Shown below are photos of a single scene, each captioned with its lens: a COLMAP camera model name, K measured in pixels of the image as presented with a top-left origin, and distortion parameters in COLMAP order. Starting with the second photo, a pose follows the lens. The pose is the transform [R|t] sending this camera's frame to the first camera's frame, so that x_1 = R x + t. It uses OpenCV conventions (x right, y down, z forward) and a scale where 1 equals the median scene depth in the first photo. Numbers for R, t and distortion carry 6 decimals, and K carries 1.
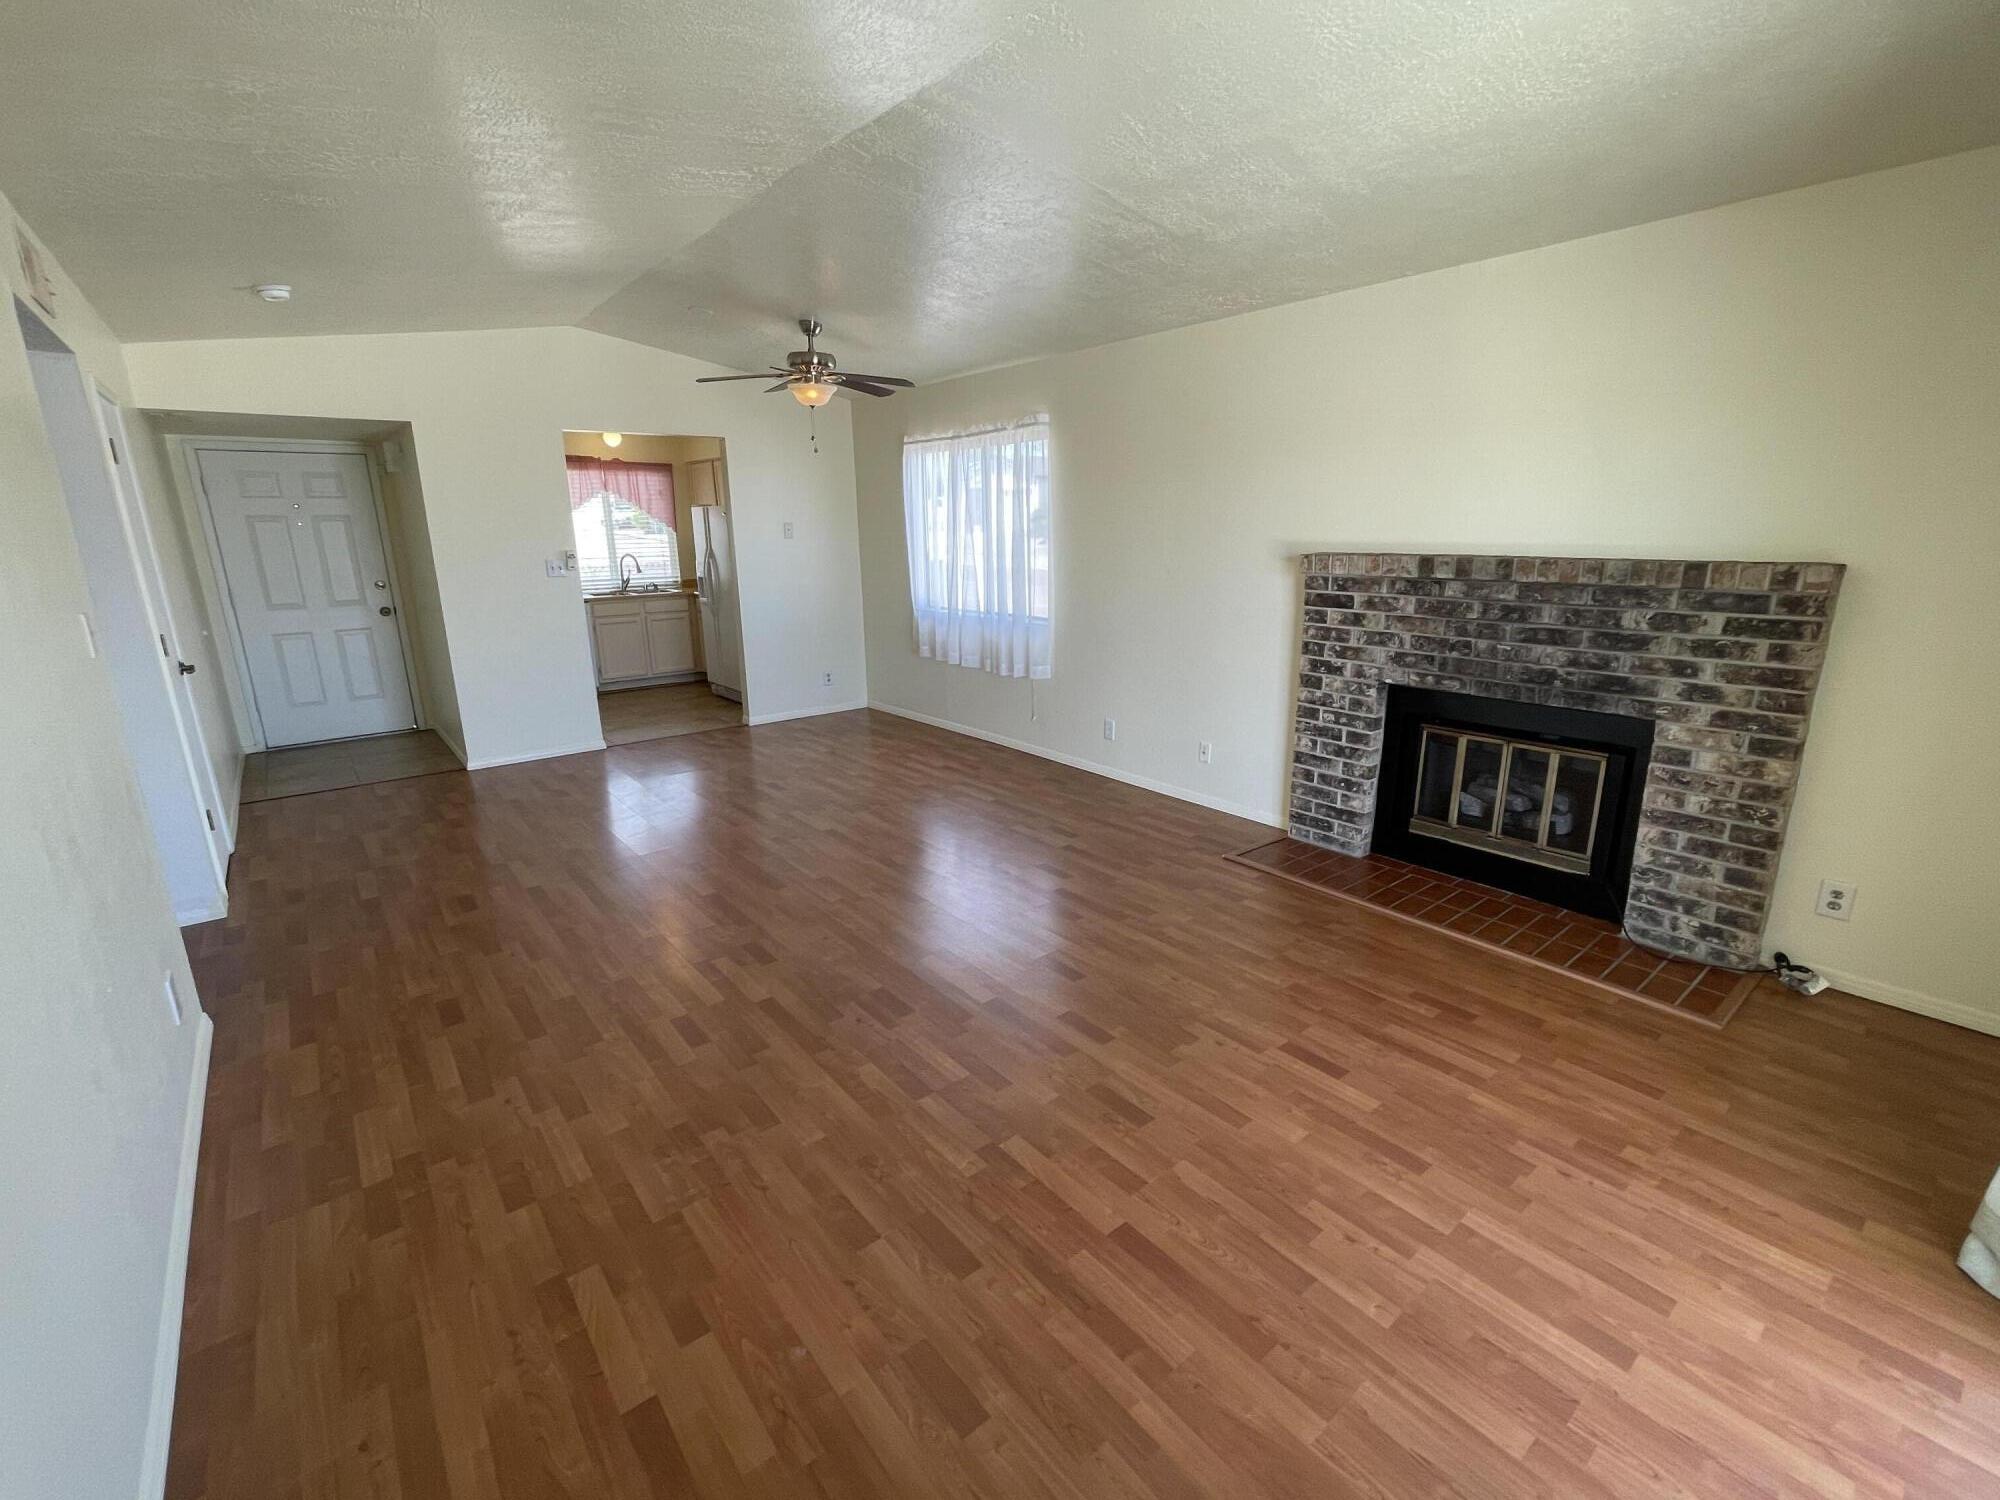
lens RADIAL K [[876.6, 0, 996.1], [0, 876.6, 749.4], [0, 0, 1]] dist [0.000222, 0.001273]
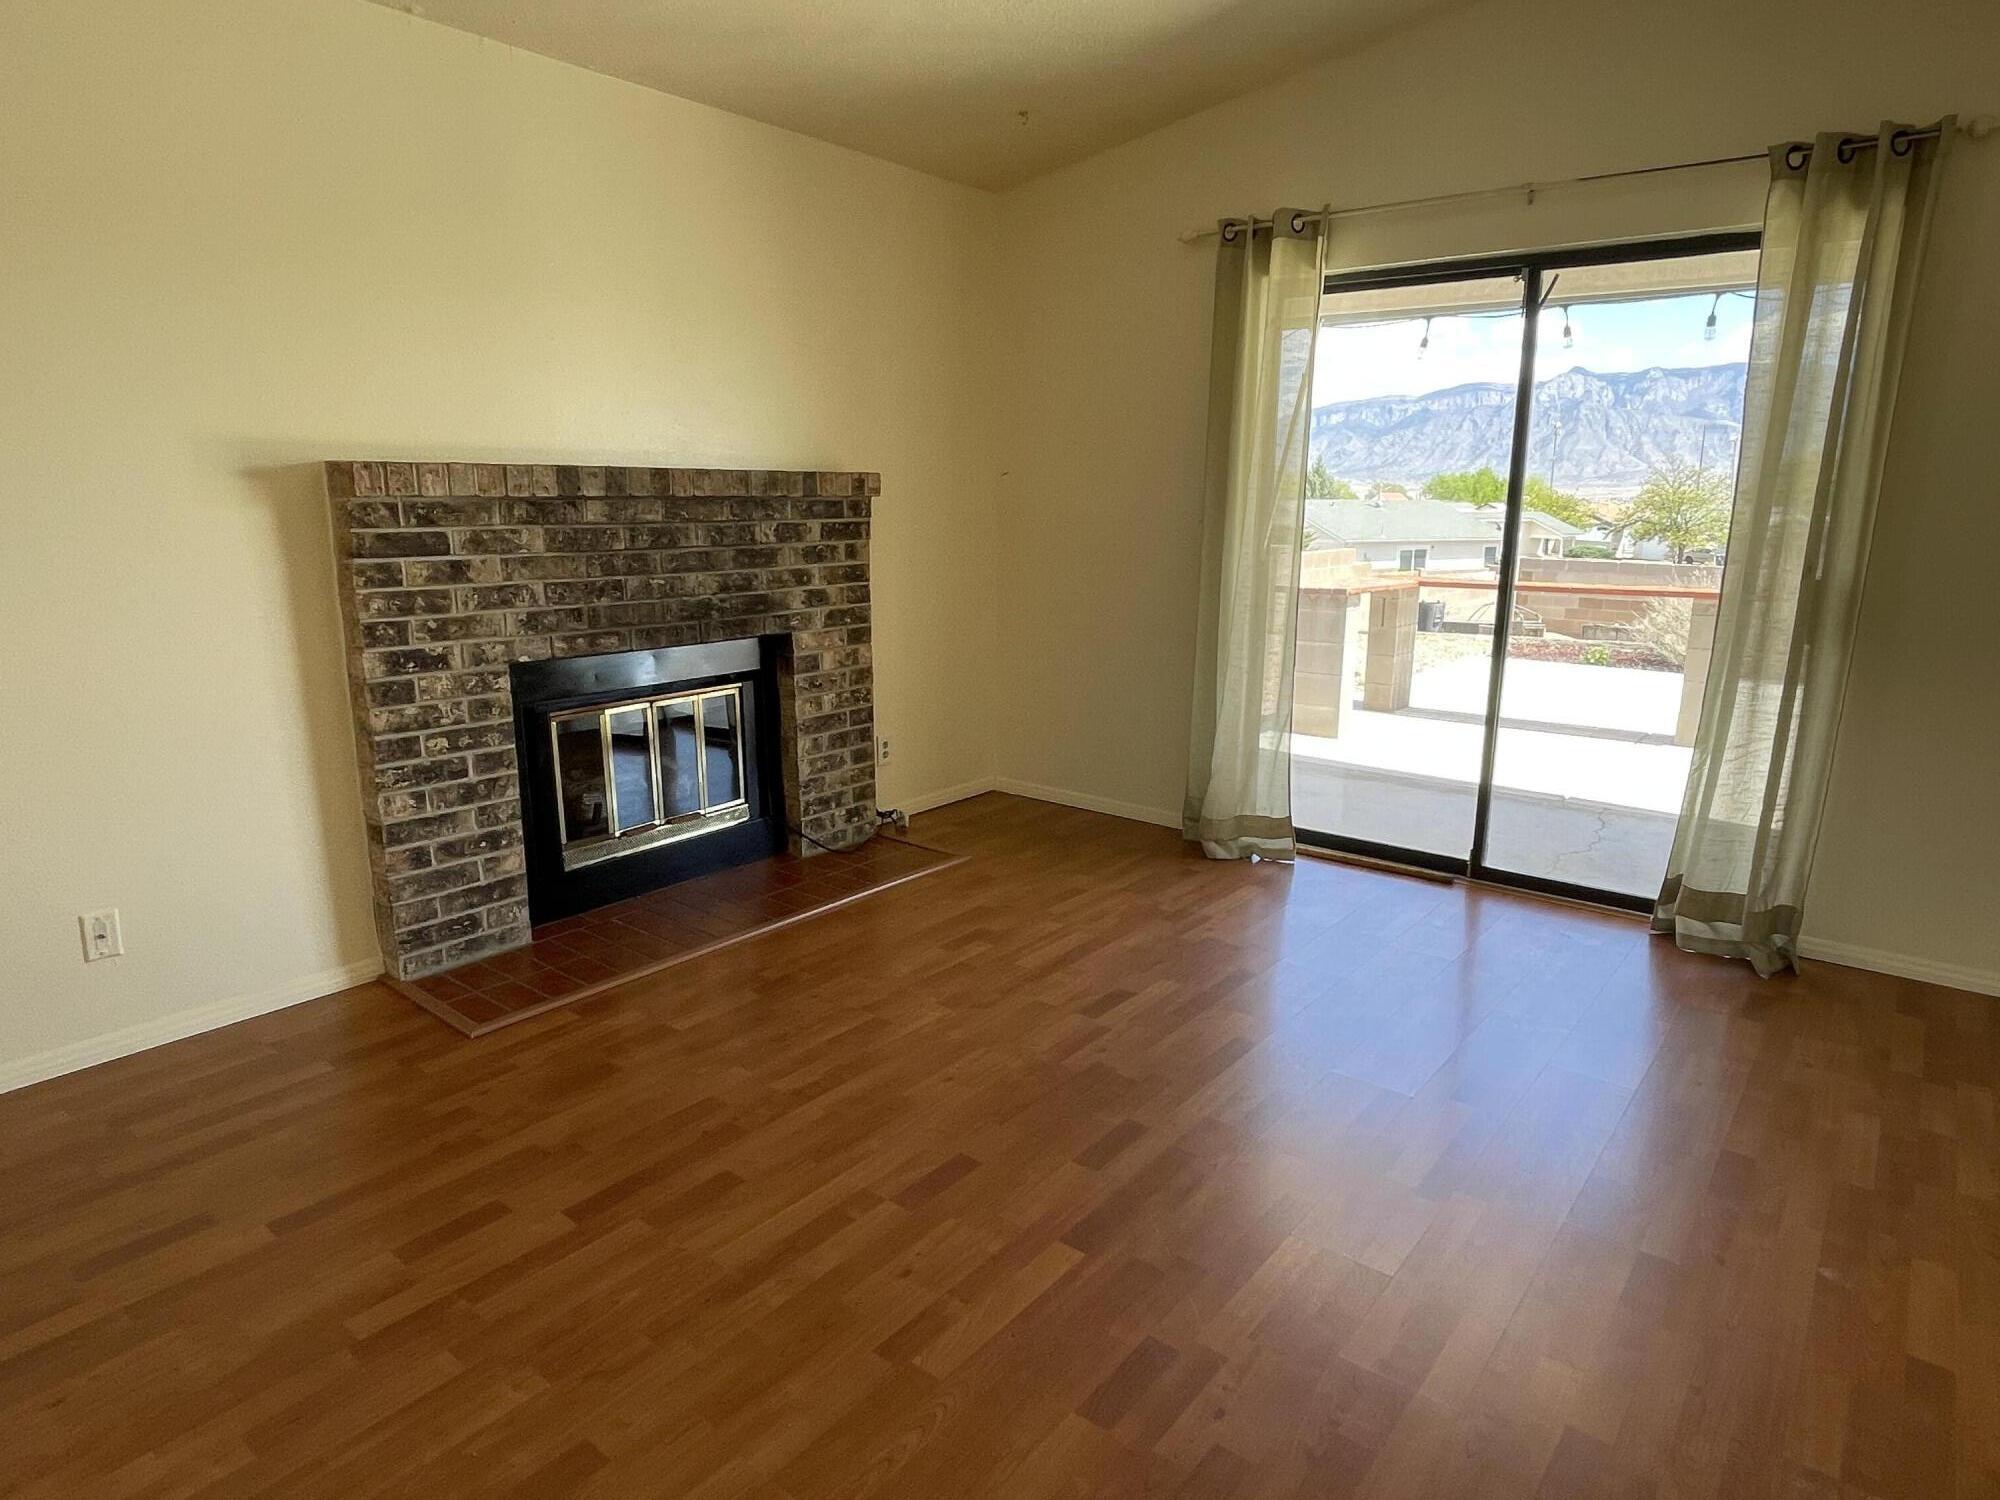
lens RADIAL K [[1181.2, 0, 1009.4], [0, 1181.2, 759.1], [0, 0, 1]] dist [0.000818, 0.002396]
pose [[-0.229889, -0.200610, 0.952317, -0.569768], [0.242891, 0.935733, 0.255750, -0.170126], [-0.942420, 0.290103, -0.166388, 0.968514]]
